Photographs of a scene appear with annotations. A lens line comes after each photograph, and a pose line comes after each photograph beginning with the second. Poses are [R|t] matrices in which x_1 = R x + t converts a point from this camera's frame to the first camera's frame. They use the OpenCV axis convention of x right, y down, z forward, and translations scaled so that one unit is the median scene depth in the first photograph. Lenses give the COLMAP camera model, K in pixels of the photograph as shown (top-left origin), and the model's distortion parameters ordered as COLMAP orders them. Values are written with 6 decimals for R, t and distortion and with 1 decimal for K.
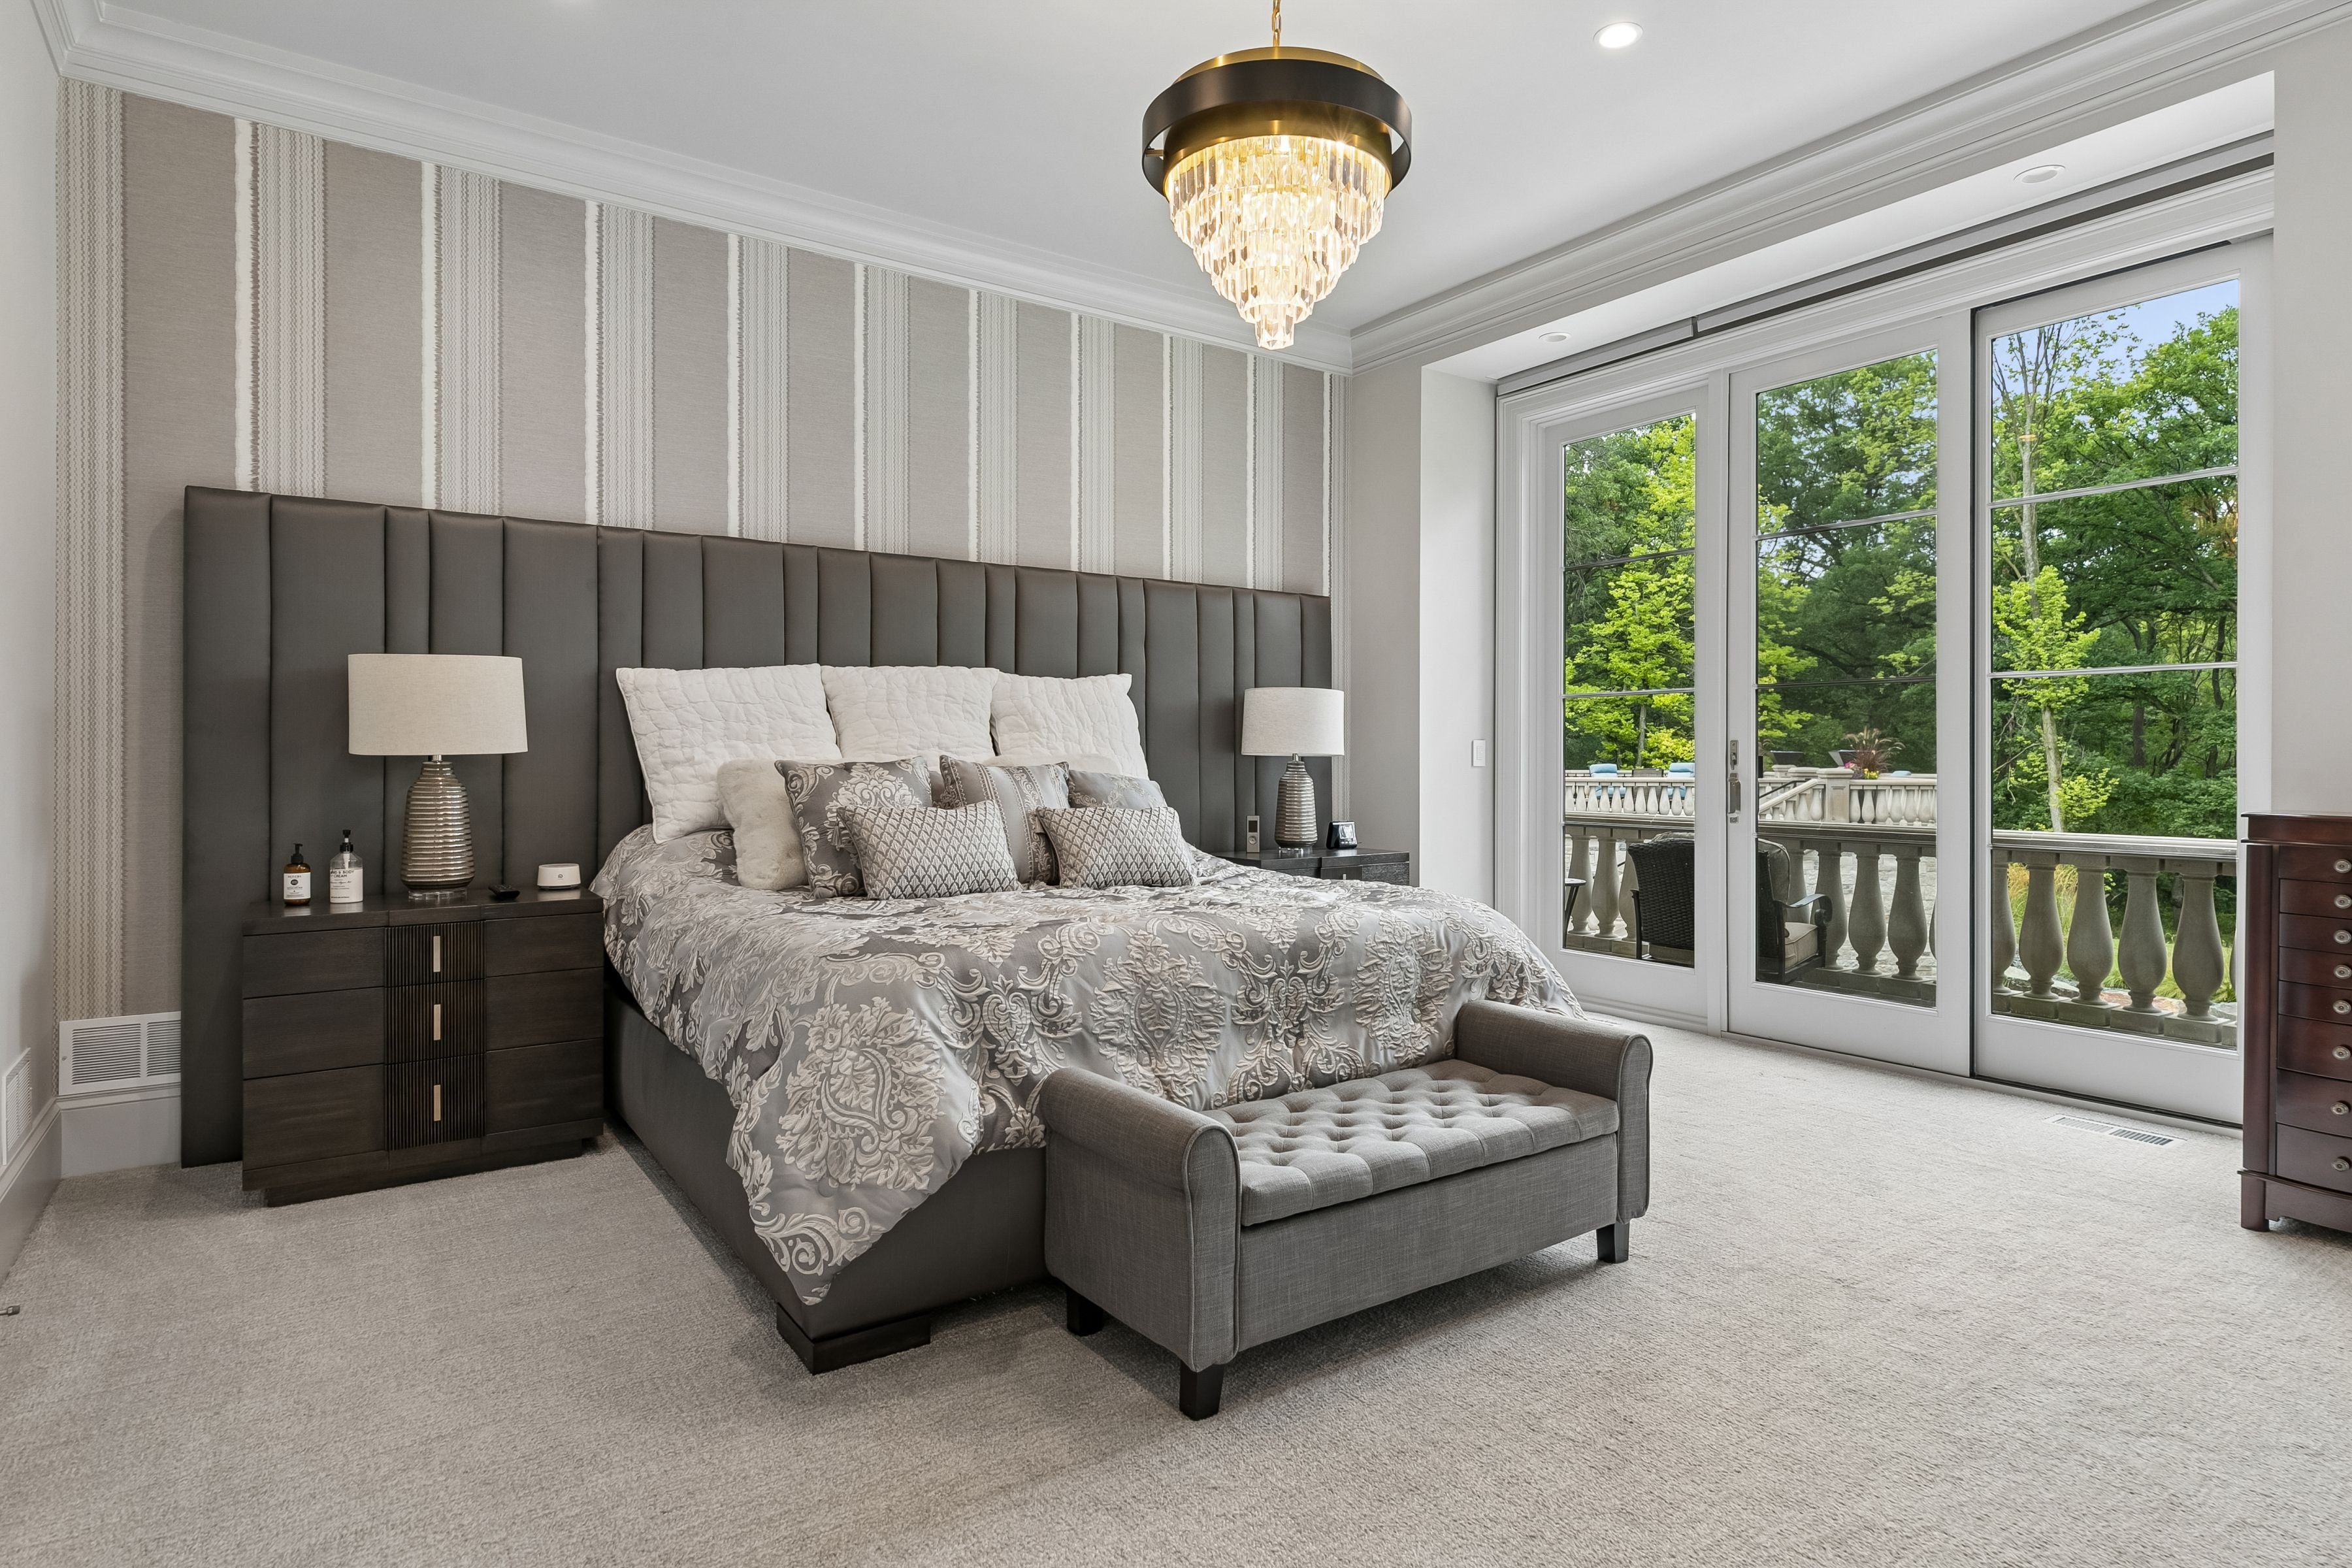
lens RADIAL K [[1256.5, 0, 1202.6], [0, 1256.5, 767.1], [0, 0, 1]] dist [0.002136, 0.000363]
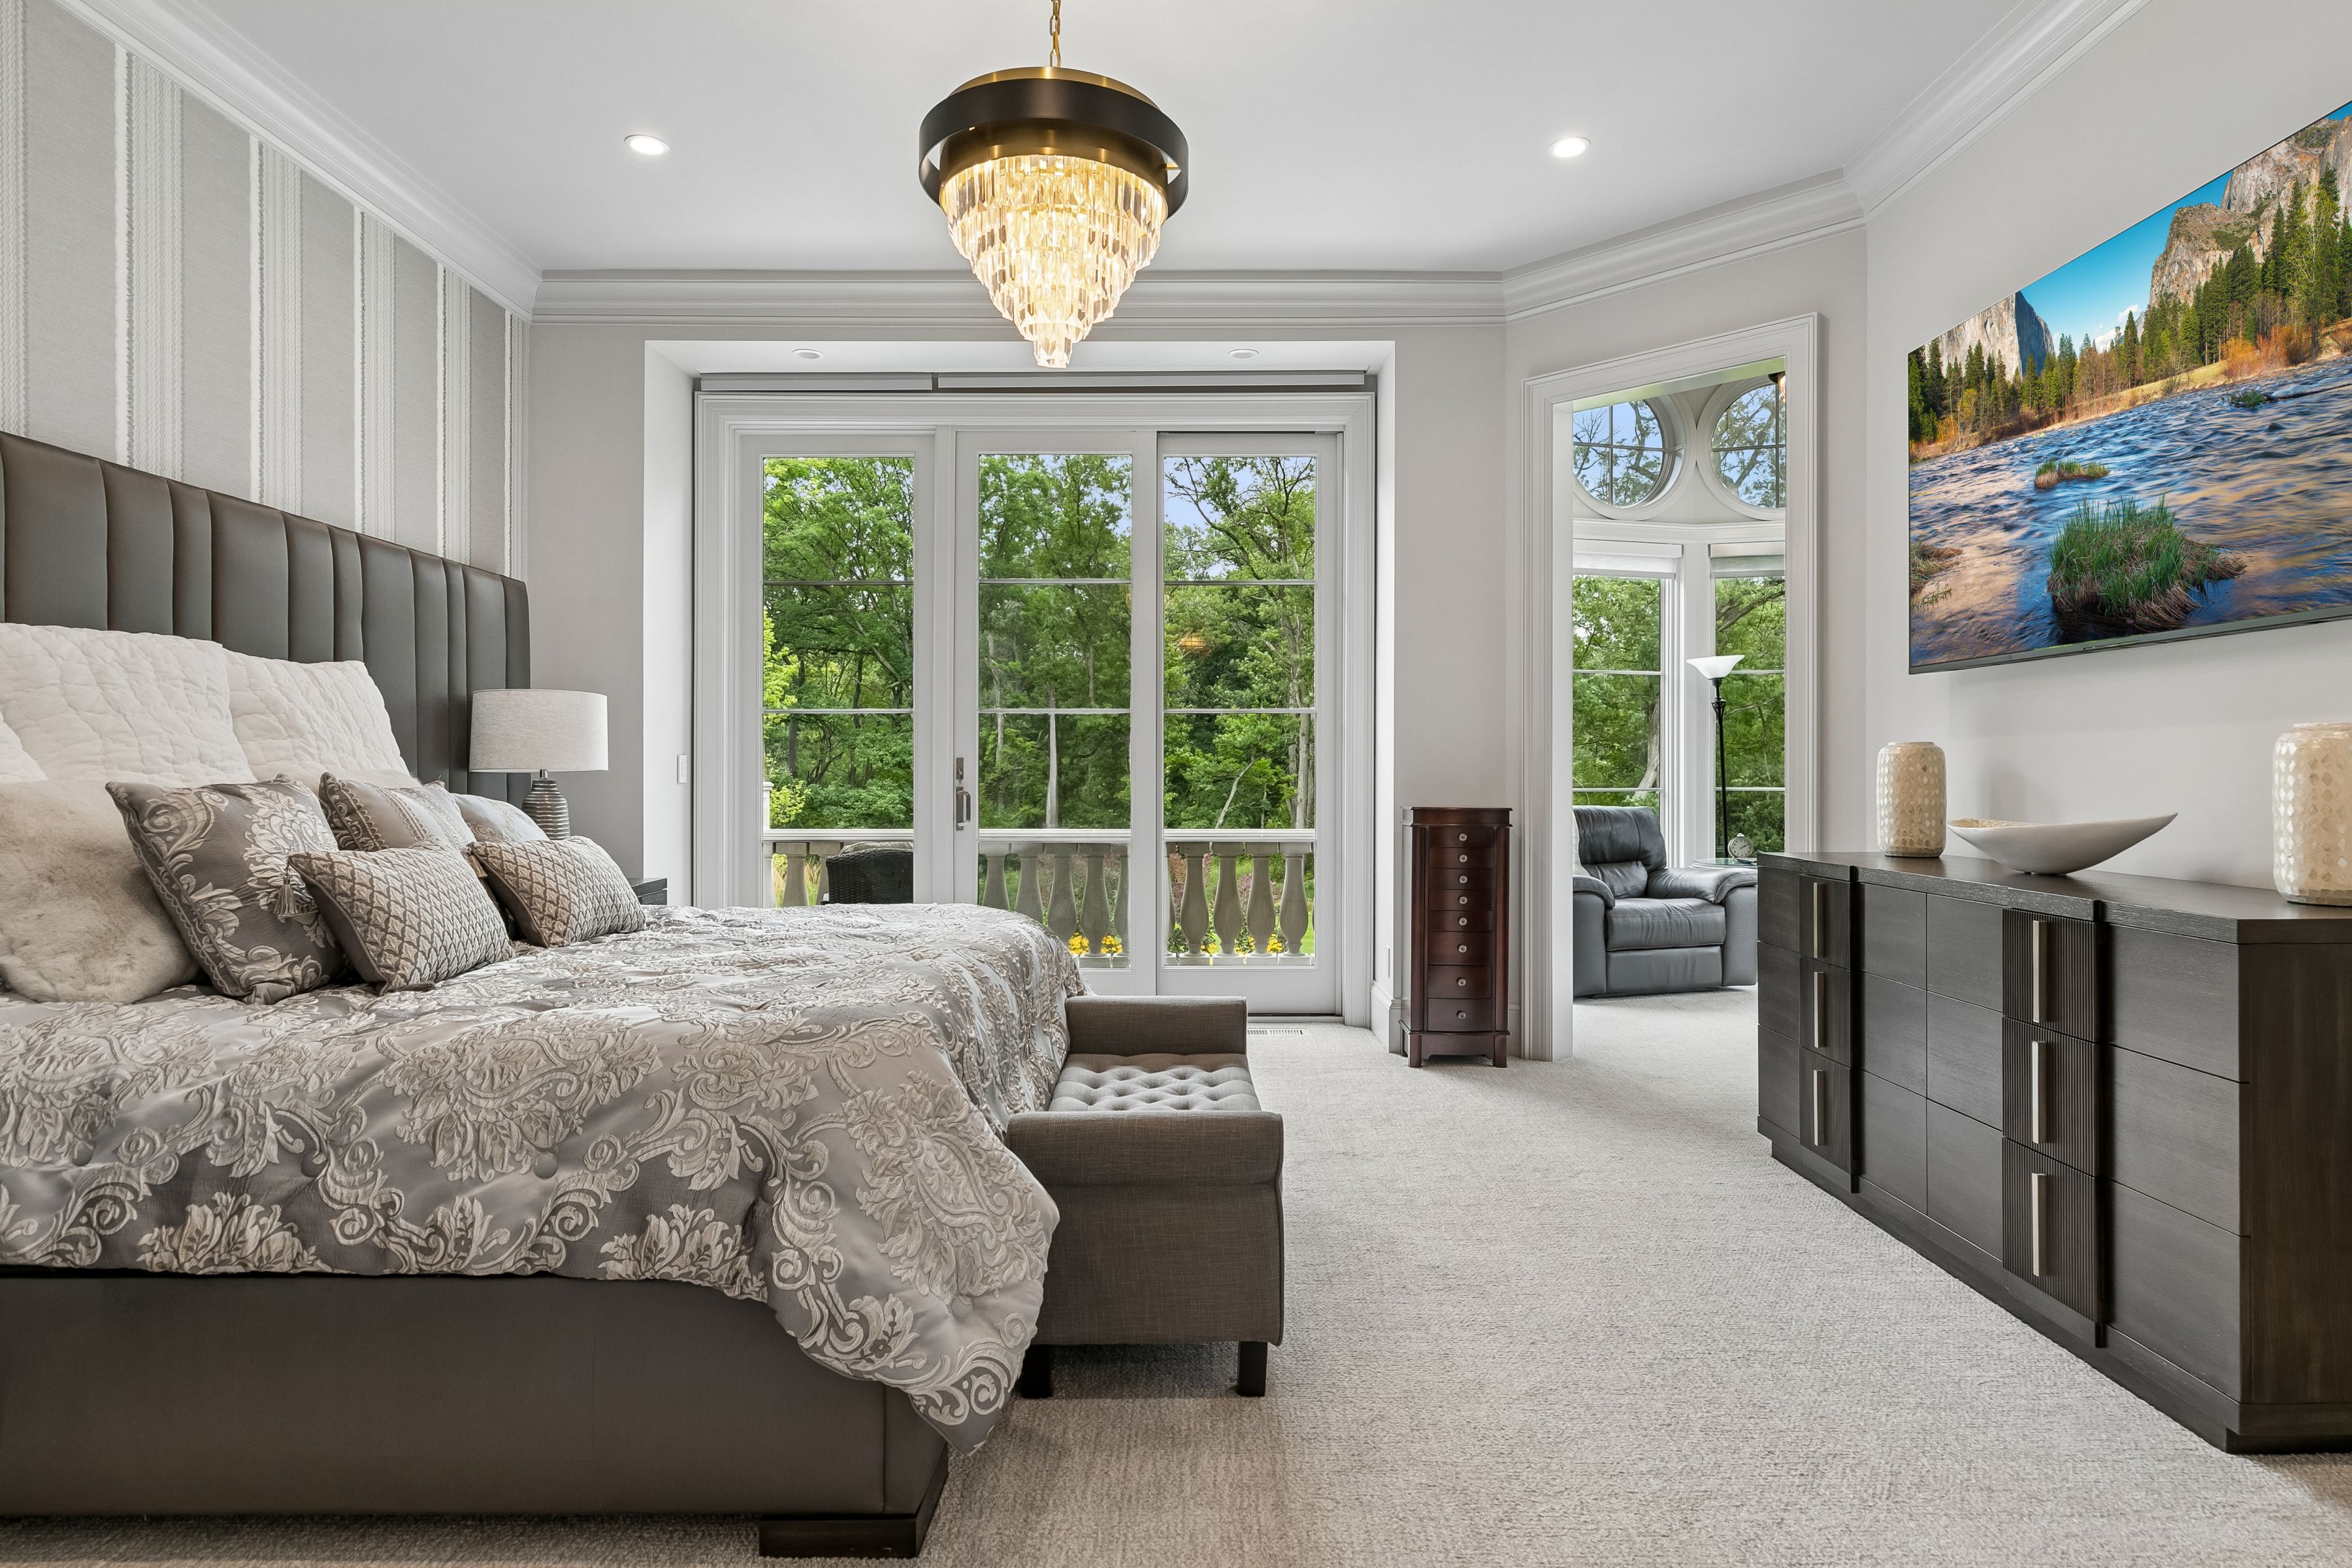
lens RADIAL K [[1267.7, 0, 1176.0], [0, 1267.7, 784.0], [0, 0, 1]] dist [0.001197, 0.000692]
pose [[0.586592, -0.009590, 0.809826, -0.405152], [0.008016, 0.999950, 0.006036, -0.003185], [-0.809843, 0.002951, 0.586640, 0.188550]]
